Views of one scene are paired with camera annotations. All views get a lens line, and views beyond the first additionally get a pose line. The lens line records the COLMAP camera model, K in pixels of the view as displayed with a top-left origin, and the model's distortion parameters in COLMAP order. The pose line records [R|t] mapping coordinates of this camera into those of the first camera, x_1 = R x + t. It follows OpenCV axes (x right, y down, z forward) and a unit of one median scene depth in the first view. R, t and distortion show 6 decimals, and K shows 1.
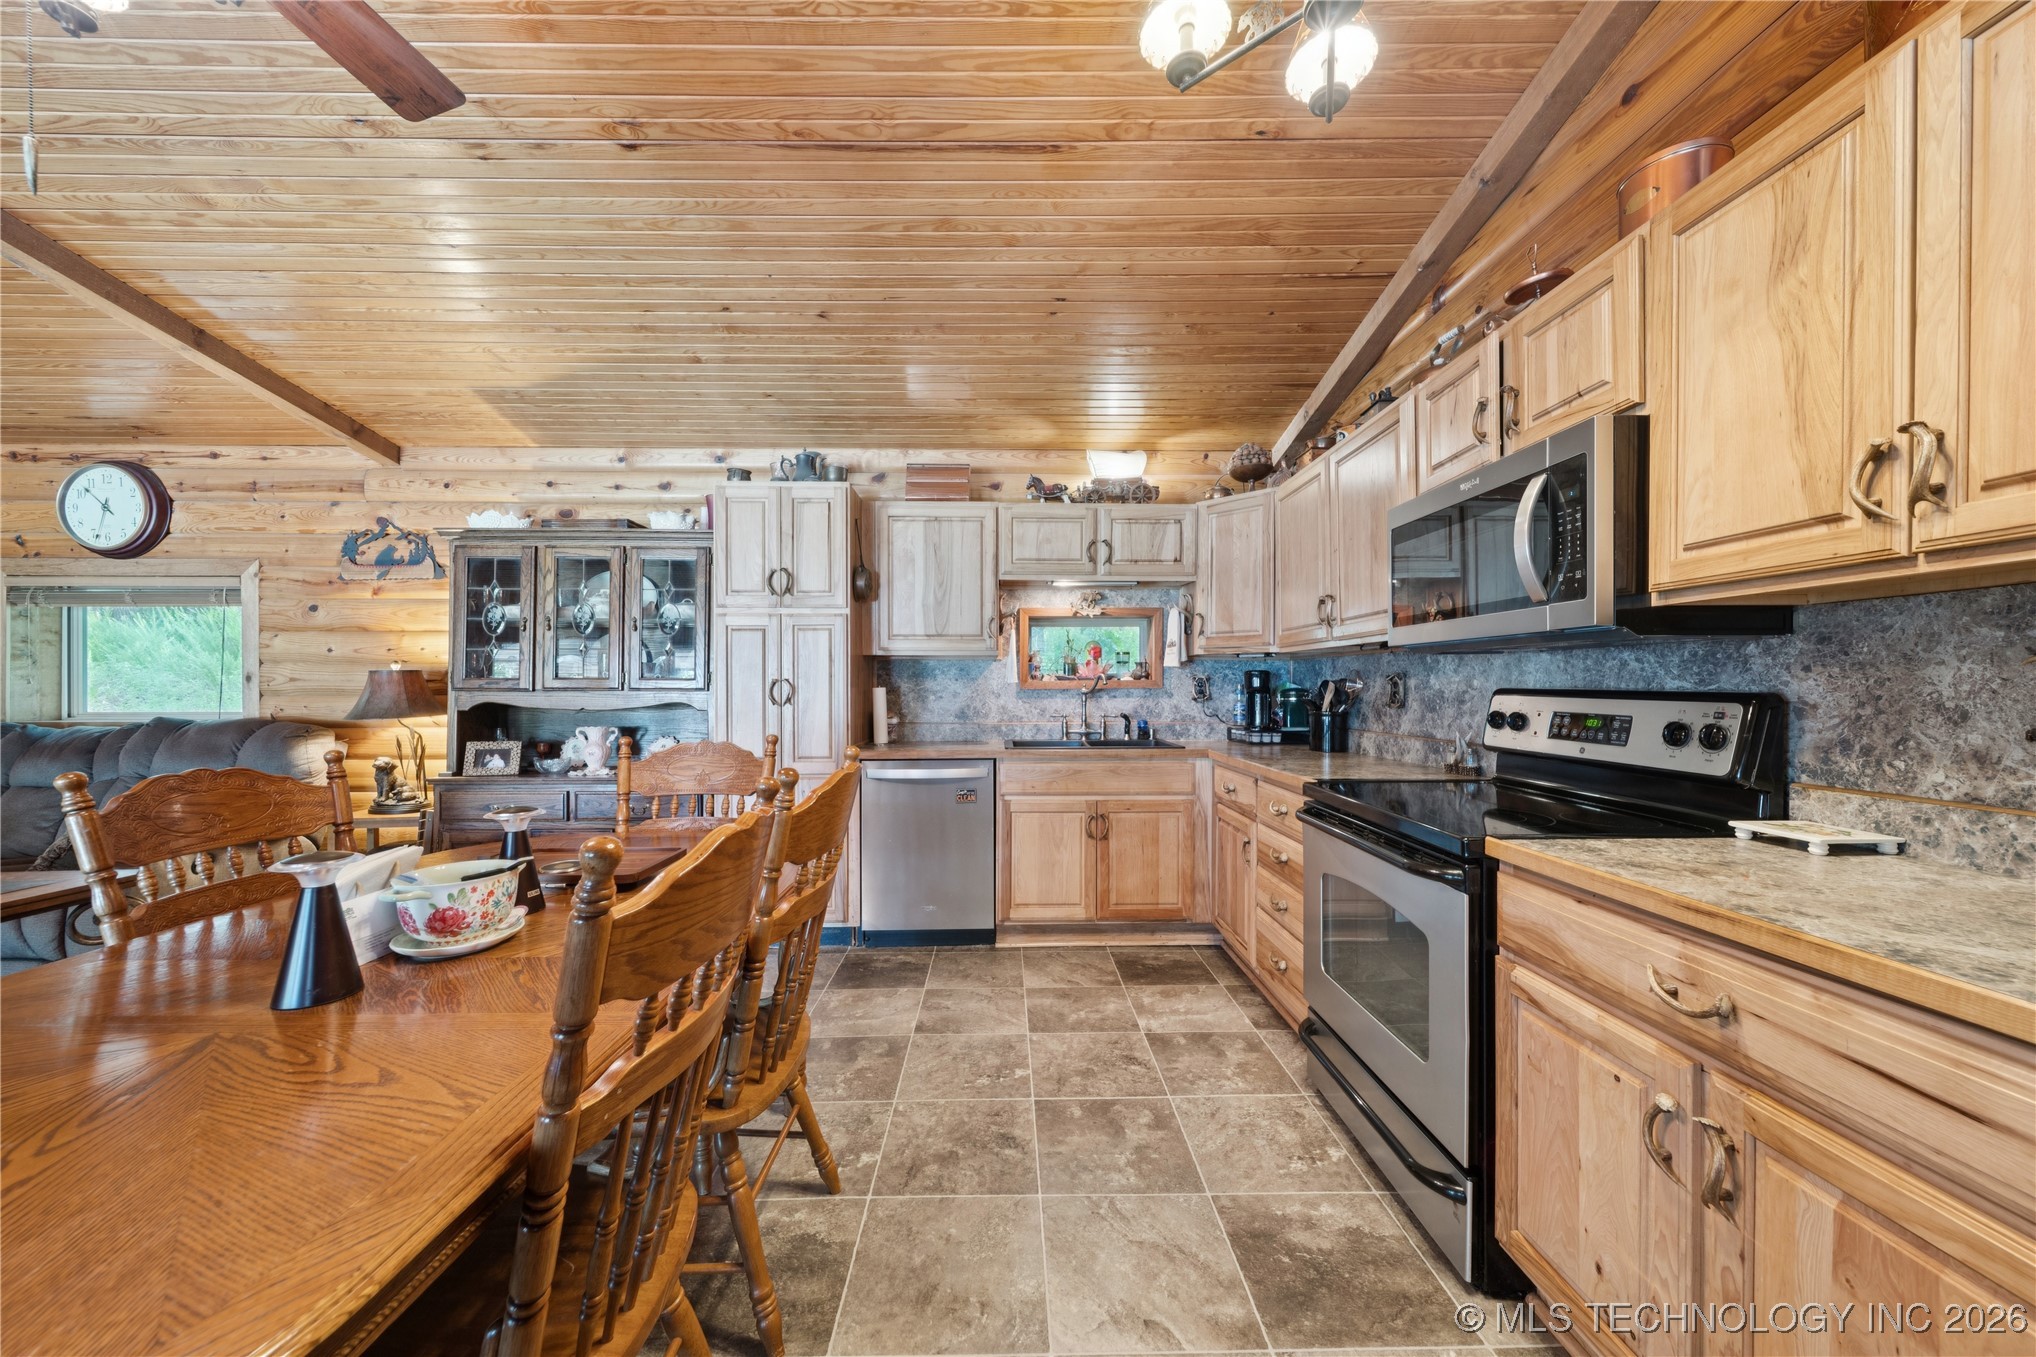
lens RADIAL K [[727.2, 0, 1017.4], [0, 727.2, 689.0], [0, 0, 1]] dist [0.007185, -0.001533]
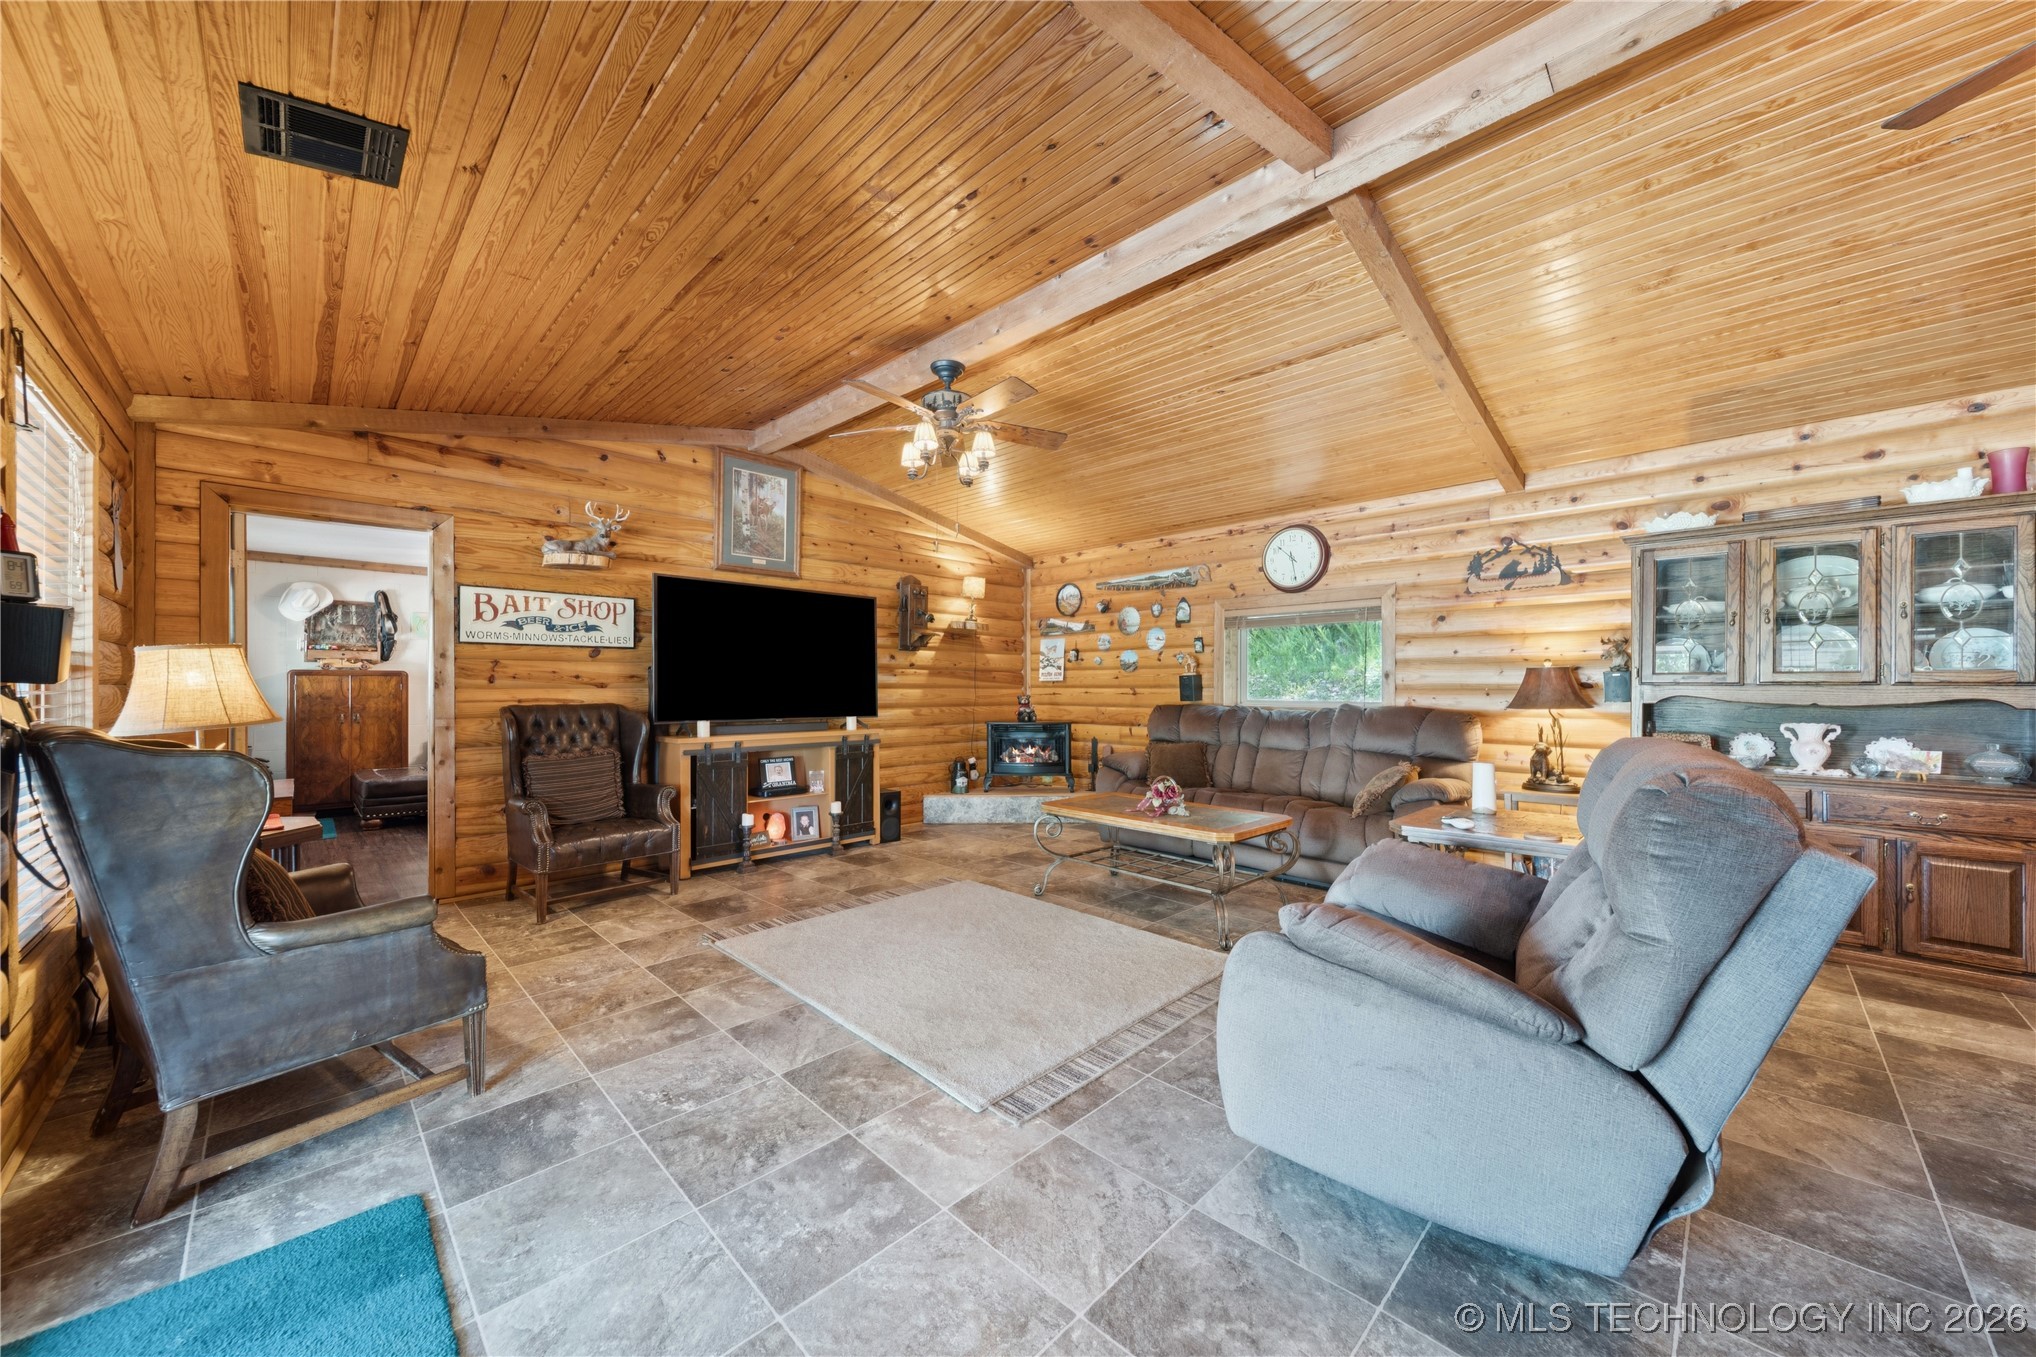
lens RADIAL K [[727.2, 0, 1023.4], [0, 727.2, 683.0], [0, 0, 1]] dist [0.007185, -0.001533]
pose [[0.697151, -0.001110, -0.716923, -0.634696], [-0.004844, 0.999969, -0.006258, 0.010357], [0.716908, 0.007836, 0.697124, -0.405758]]
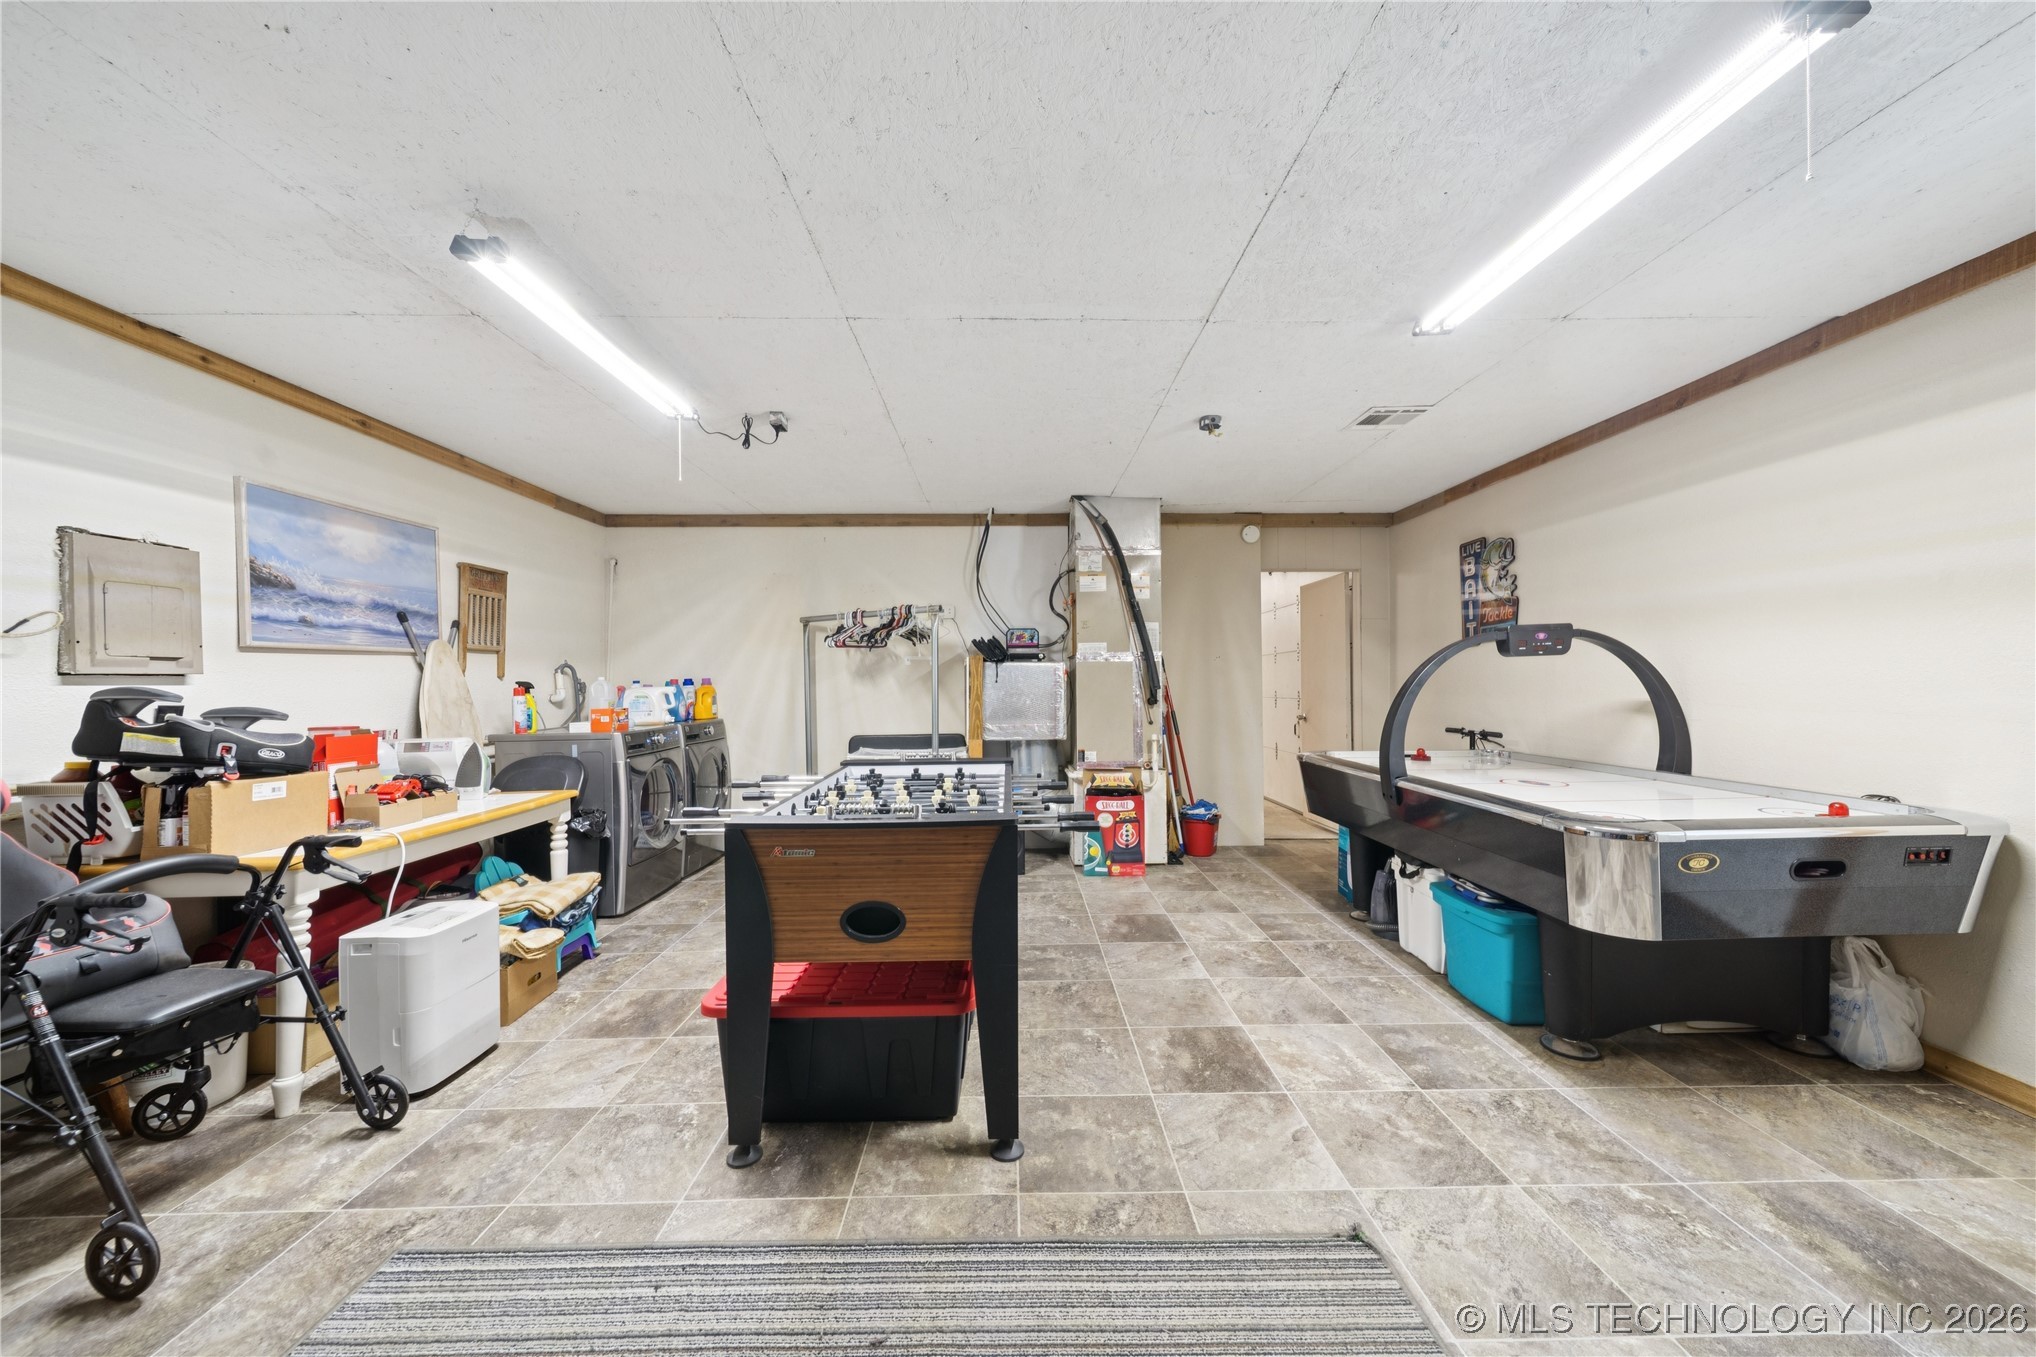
lens RADIAL K [[722.4, 0, 1024.1], [0, 722.4, 690.7], [0, 0, 1]] dist [0.004212, -0.000978]
pose [[-0.000361, -0.014500, 0.999895, -1.749968], [0.008537, 0.999858, 0.014503, 0.000974], [-0.999963, 0.008541, -0.000237, 0.231417]]
